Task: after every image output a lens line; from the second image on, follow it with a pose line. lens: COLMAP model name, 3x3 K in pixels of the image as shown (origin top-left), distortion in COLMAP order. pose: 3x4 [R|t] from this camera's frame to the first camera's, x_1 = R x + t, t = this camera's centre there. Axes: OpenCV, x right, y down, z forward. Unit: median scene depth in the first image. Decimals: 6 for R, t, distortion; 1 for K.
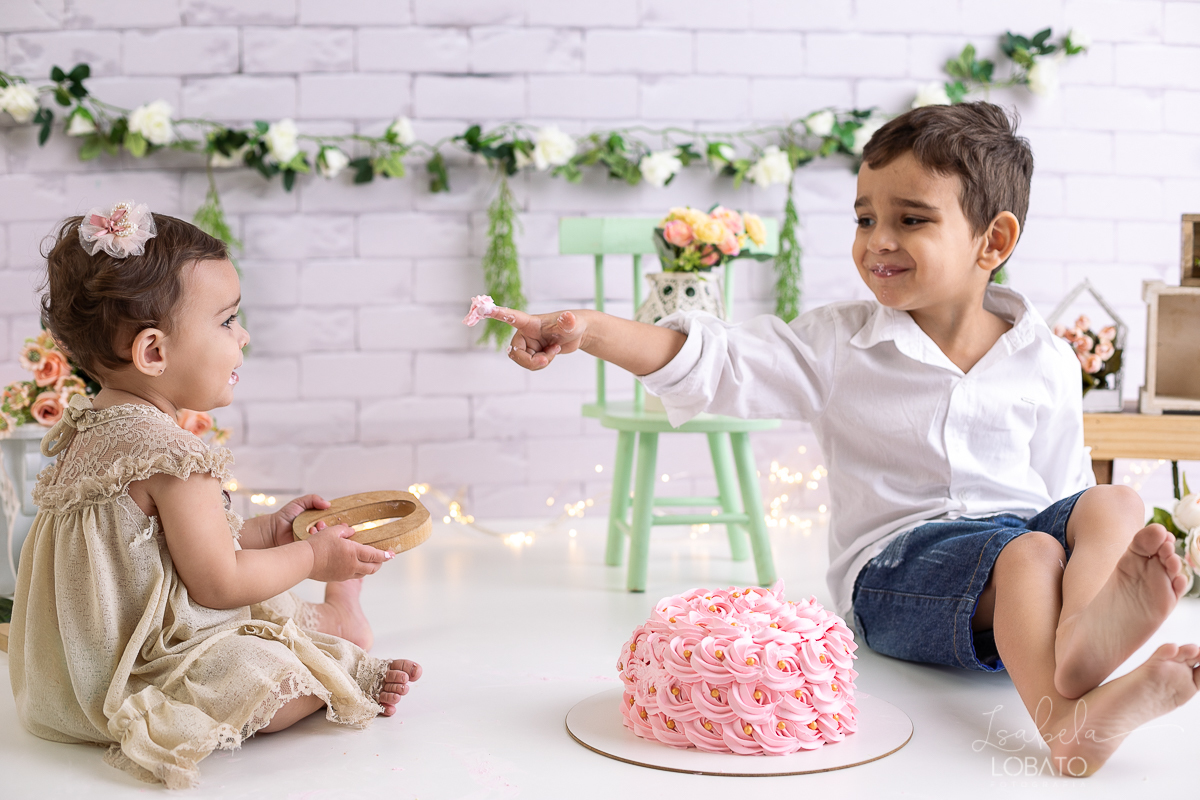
lens RADIAL K [[1648.1, 0, 598.7], [0, 1648.1, 401.3], [0, 0, 1]] dist [-0.150128, 0.029760]
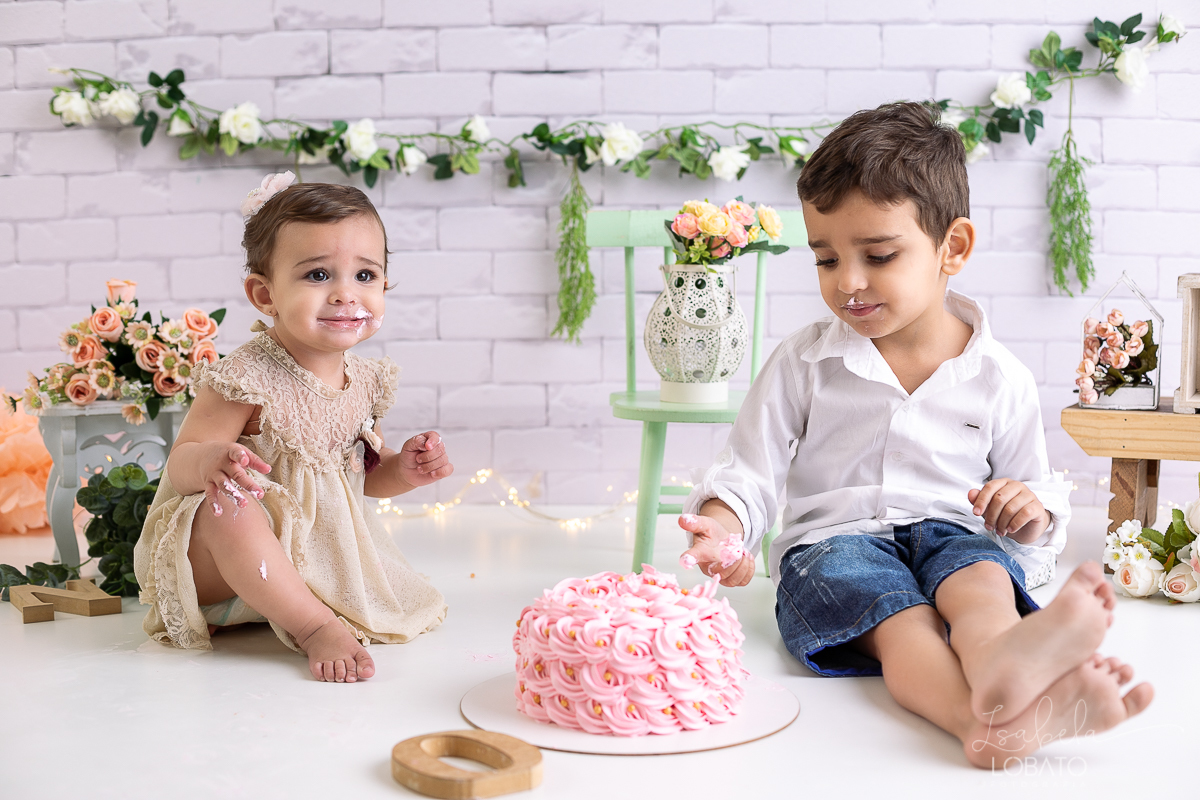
lens RADIAL K [[1648.1, 0, 598.7], [0, 1648.1, 401.3], [0, 0, 1]] dist [-0.150128, 0.029760]
pose [[0.982942, 0.017436, -0.183085, 0.150456], [-0.016589, 0.999843, 0.006156, 0.000378], [0.183164, -0.003013, 0.983078, -0.005933]]
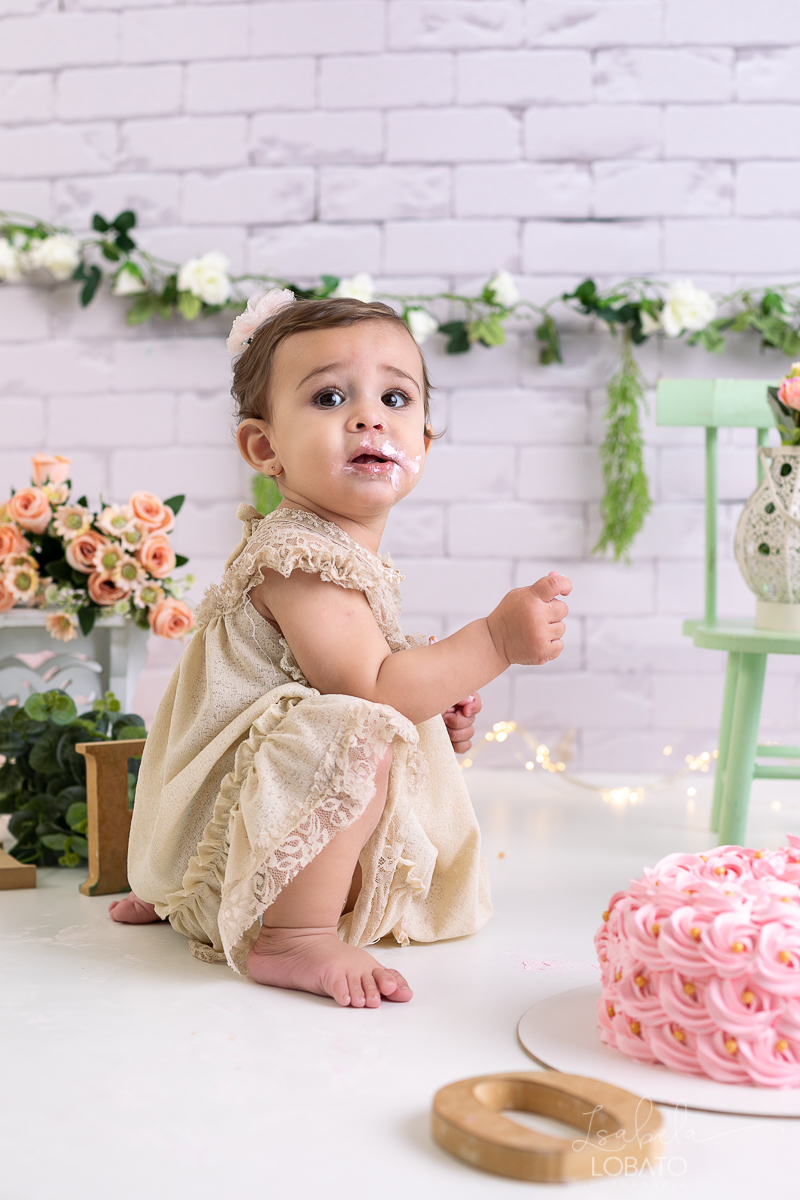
lens RADIAL K [[1850.6, 0, 395.5], [0, 1850.6, 569.3], [0, 0, 1]] dist [-0.154656, 0.045567]
pose [[0.959994, 0.025218, -0.278881, 0.089457], [-0.040934, 0.997876, -0.050673, 0.024140], [0.277011, 0.060062, 0.958988, 0.114838]]
